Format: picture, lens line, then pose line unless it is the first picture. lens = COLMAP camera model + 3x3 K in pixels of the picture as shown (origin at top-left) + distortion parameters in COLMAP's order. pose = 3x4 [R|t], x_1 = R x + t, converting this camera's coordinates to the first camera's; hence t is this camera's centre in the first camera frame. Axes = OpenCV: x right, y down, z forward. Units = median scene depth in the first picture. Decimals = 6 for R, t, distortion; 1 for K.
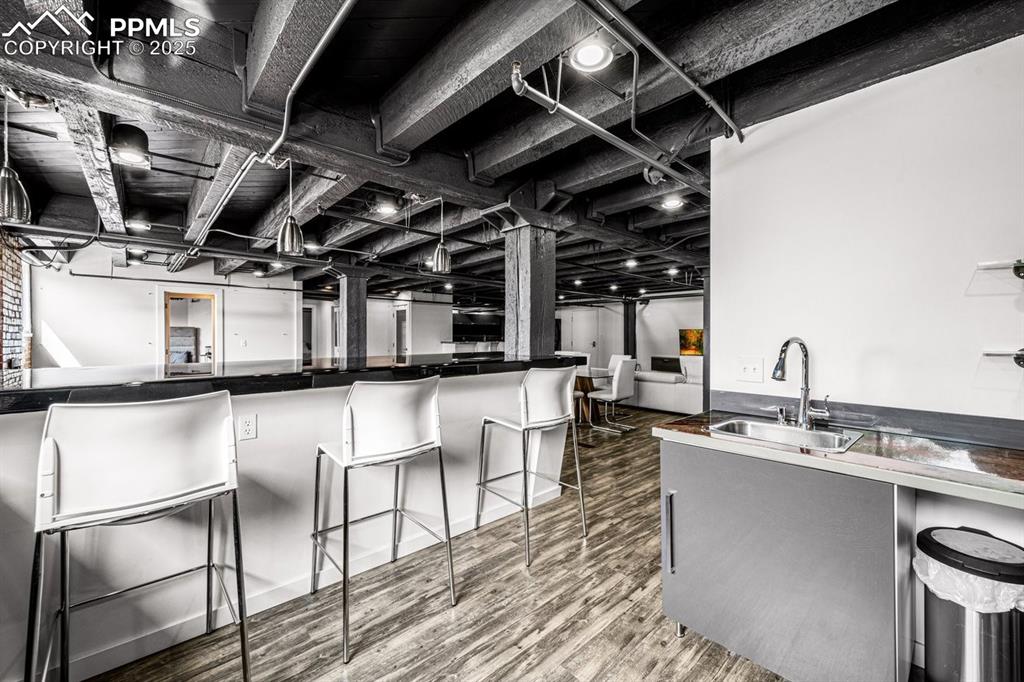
lens RADIAL K [[413.2, 0, 511.8], [0, 413.2, 336.7], [0, 0, 1]] dist [0.007817, -0.001085]
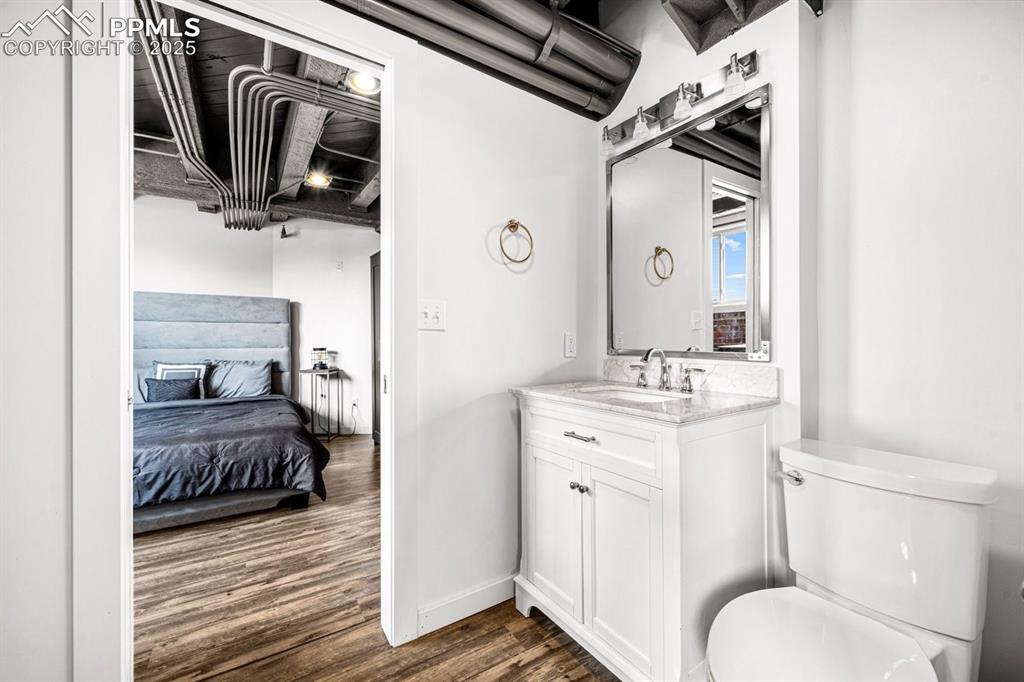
lens RADIAL K [[413.2, 0, 508.3], [0, 413.2, 334.3], [0, 0, 1]] dist [0.007817, -0.001085]
pose [[0.985776, -0.003588, -0.168026, -0.496887], [0.002638, 0.999979, -0.005880, 0.013688], [0.168044, 0.005353, 0.985765, 0.653864]]
